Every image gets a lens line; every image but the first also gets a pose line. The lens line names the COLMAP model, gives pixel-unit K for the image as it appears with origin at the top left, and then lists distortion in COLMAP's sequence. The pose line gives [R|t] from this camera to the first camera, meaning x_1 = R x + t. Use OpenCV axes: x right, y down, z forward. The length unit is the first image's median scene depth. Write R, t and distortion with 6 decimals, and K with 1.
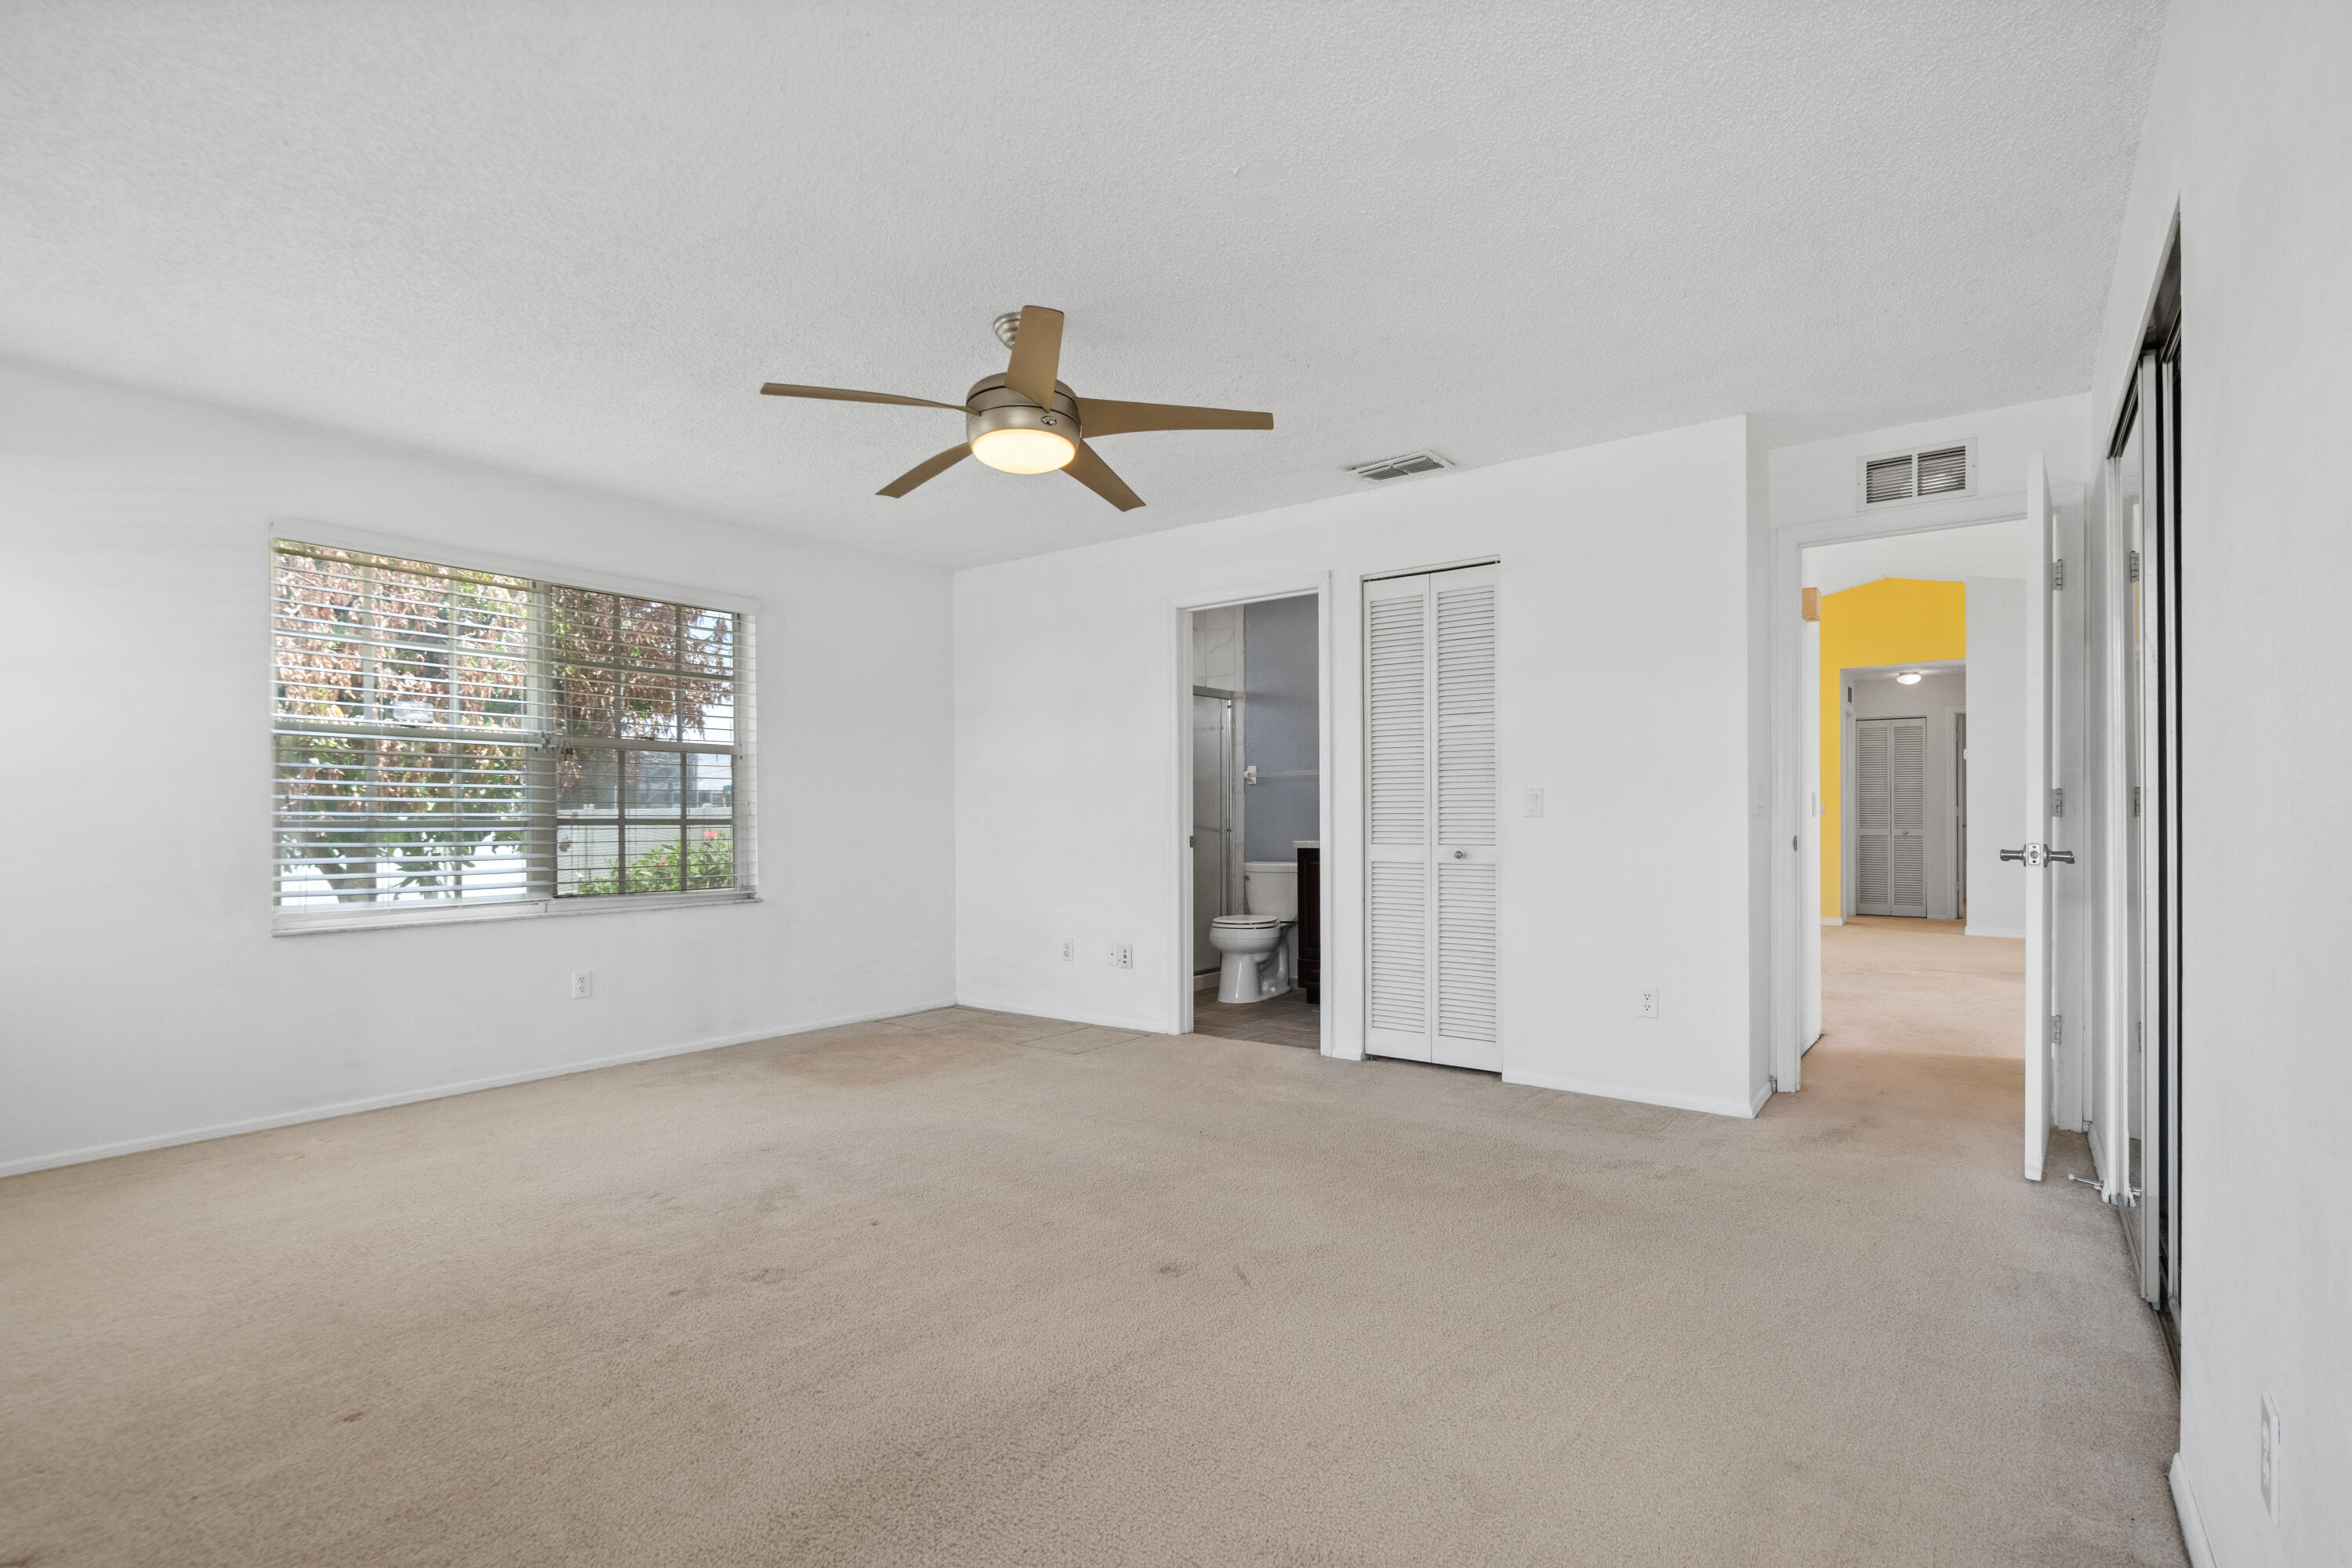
lens RADIAL K [[1078.2, 0, 1113.2], [0, 1078.2, 811.1], [0, 0, 1]] dist [-0.002249, 0.001477]
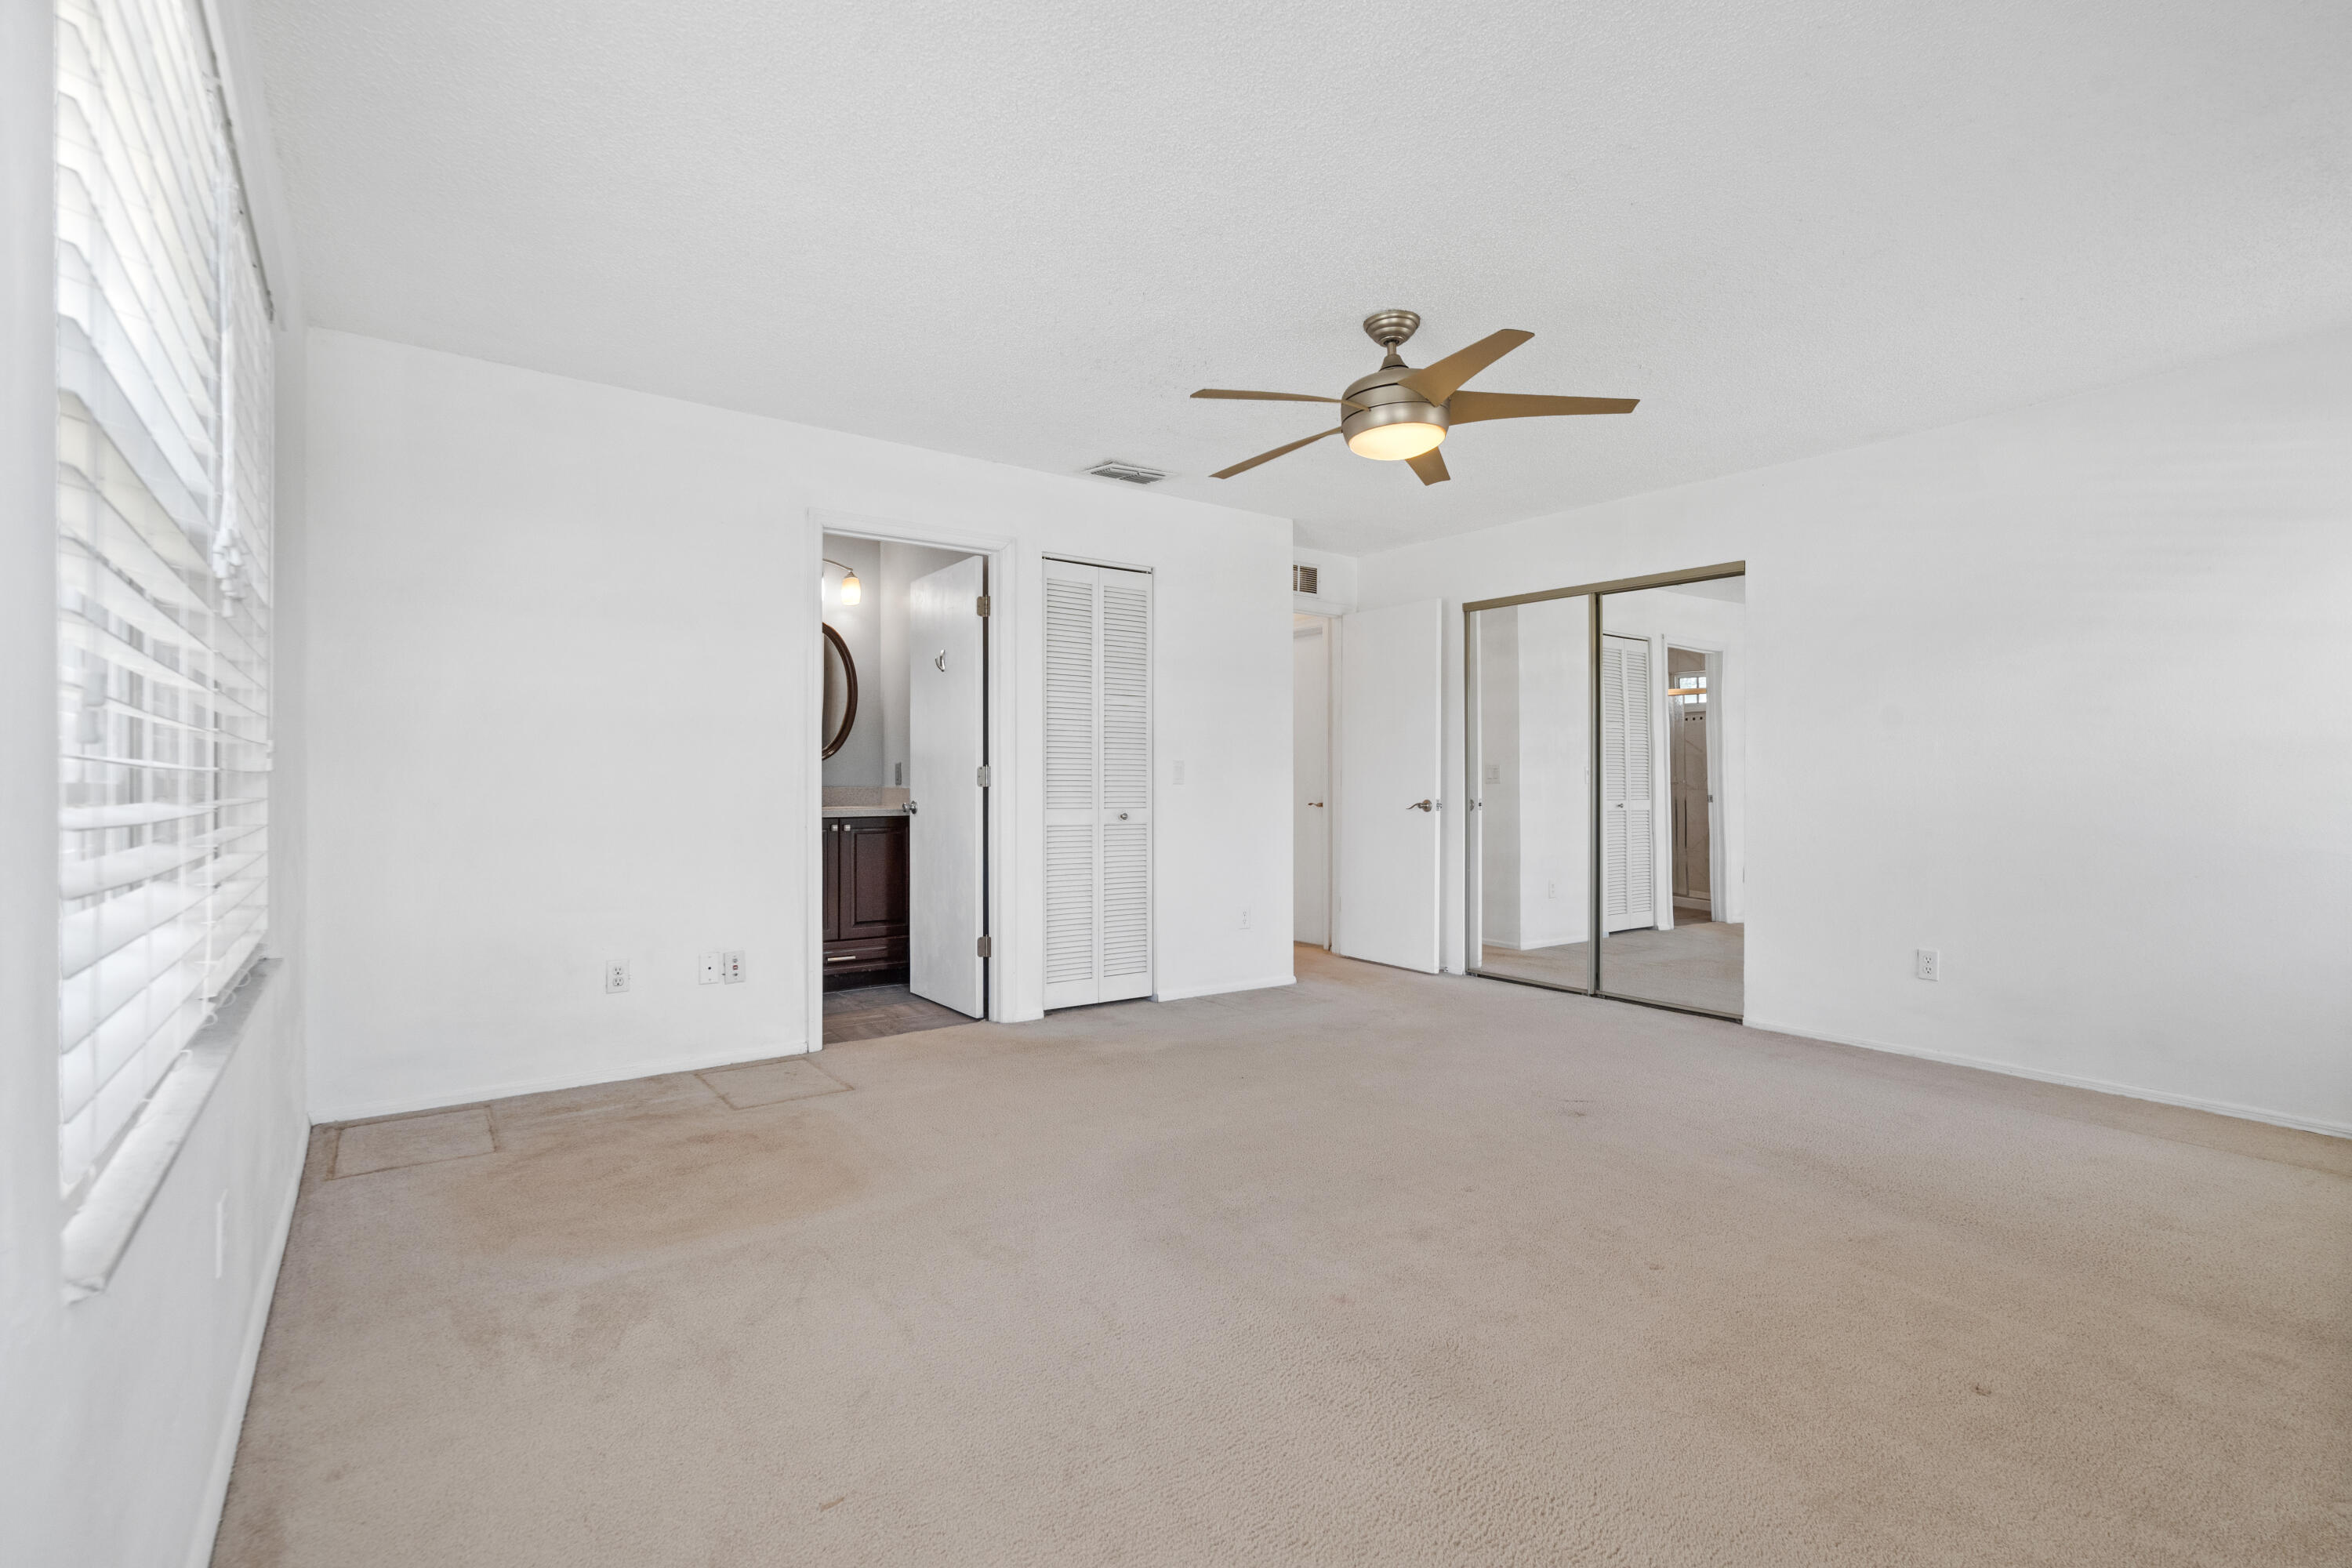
lens RADIAL K [[1078.2, 0, 1180.7], [0, 1078.2, 786.3], [0, 0, 1]] dist [-0.002249, 0.001477]
pose [[0.286280, 0.005272, 0.958132, -0.754292], [-0.006037, 0.999975, -0.003699, 0.011709], [-0.958127, -0.004725, 0.286305, 0.593846]]
